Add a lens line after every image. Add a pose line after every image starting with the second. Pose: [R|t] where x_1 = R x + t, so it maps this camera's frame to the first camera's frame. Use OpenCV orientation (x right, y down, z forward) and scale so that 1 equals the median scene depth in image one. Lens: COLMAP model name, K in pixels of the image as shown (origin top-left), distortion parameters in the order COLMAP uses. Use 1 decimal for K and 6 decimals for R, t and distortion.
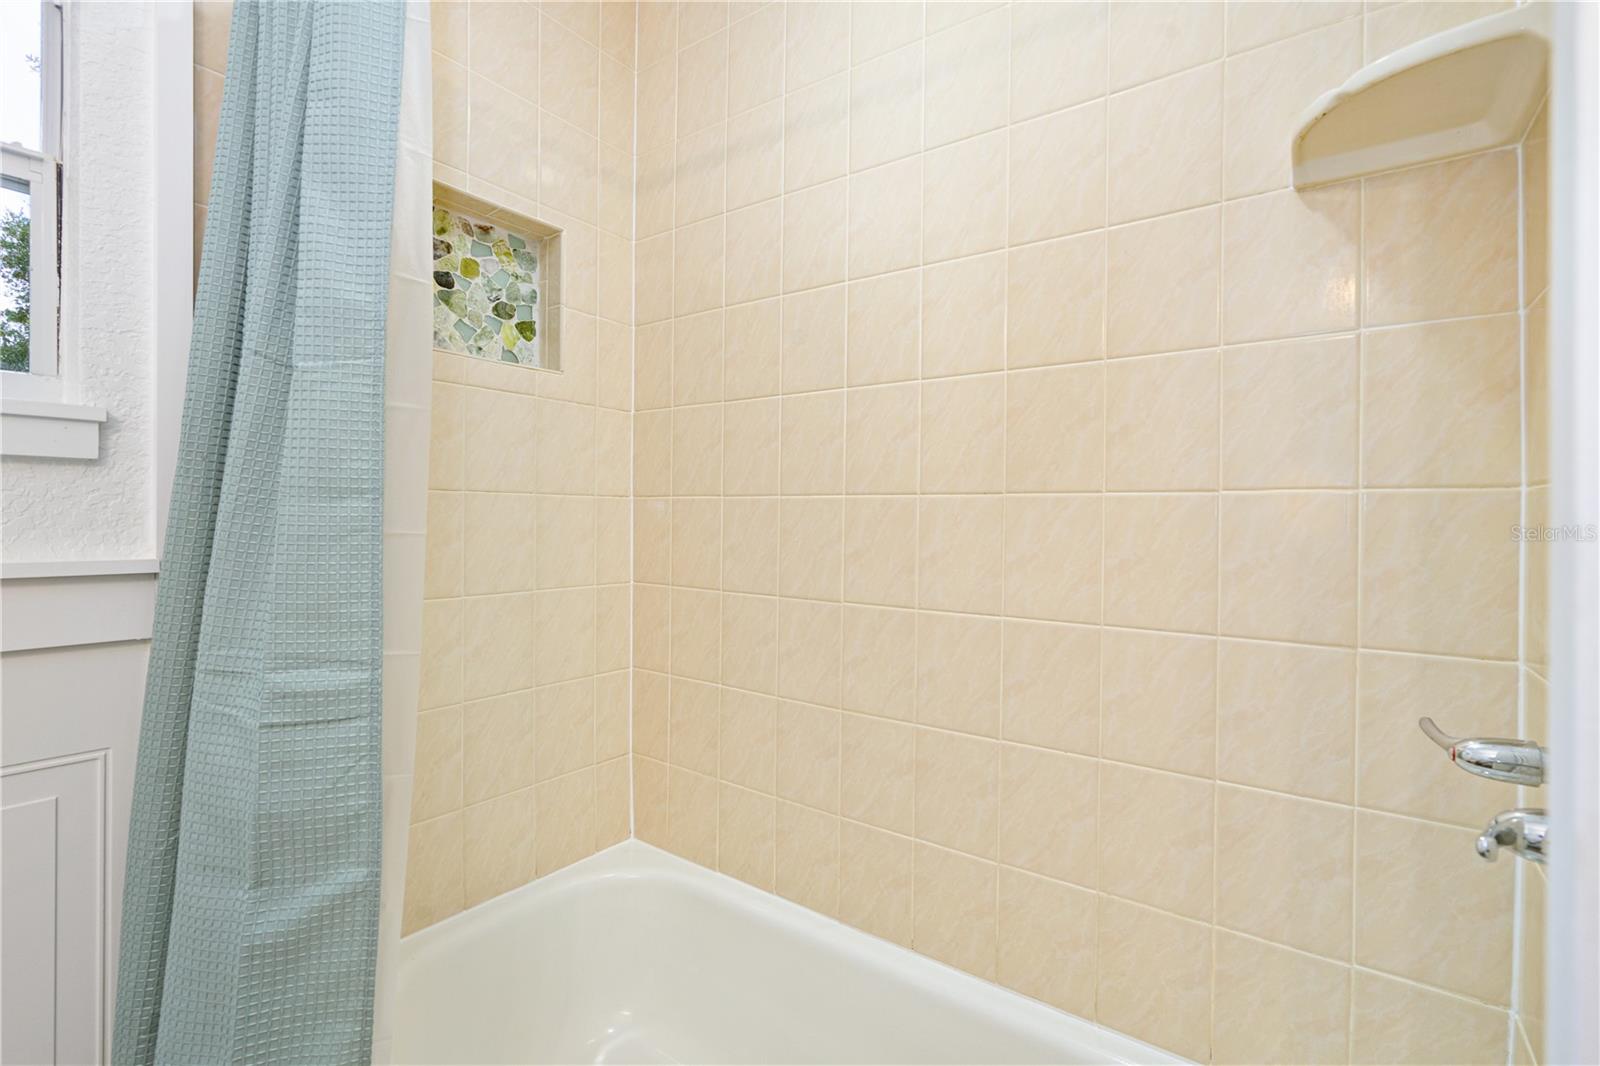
lens RADIAL K [[723.1, 0, 799.6], [0, 723.1, 523.3], [0, 0, 1]] dist [-0.004187, 0.001216]
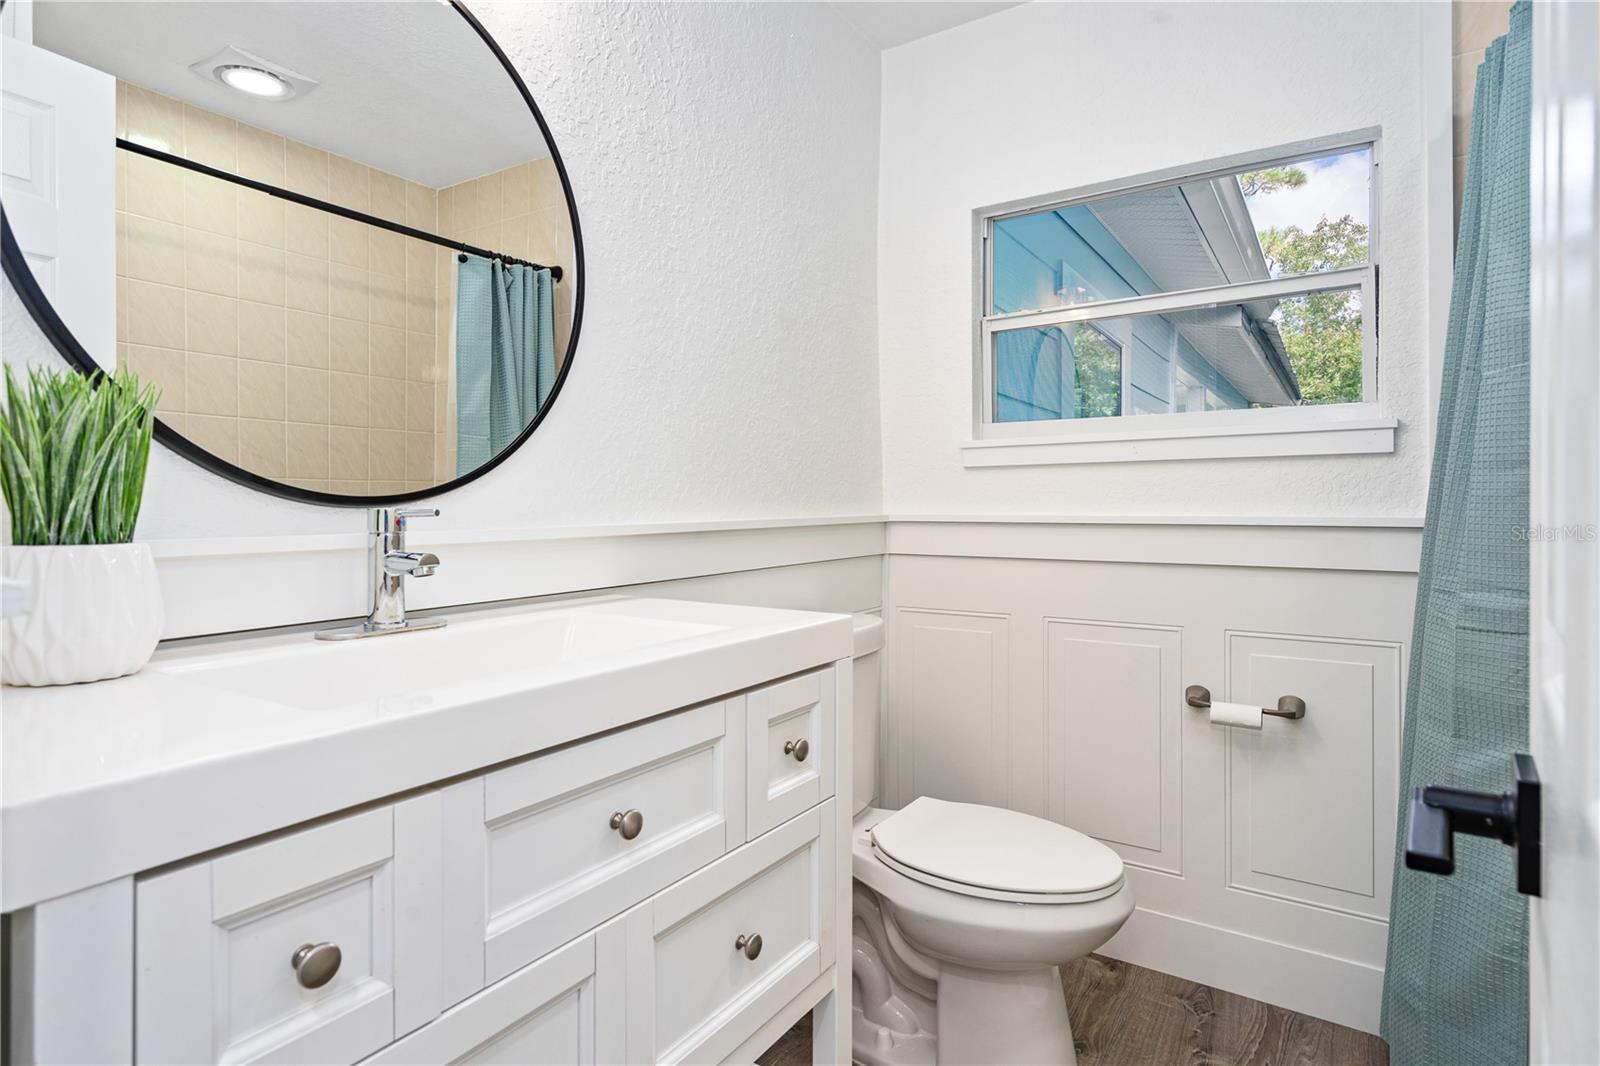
lens RADIAL K [[831.6, 0, 799.5], [0, 831.6, 518.7], [0, 0, 1]] dist [0.000878, 0.000094]
pose [[0.039507, 0.001838, -0.999218, 0.765244], [0.005556, 0.999982, 0.002059, 0.043743], [0.999204, -0.005633, 0.039496, -0.344019]]
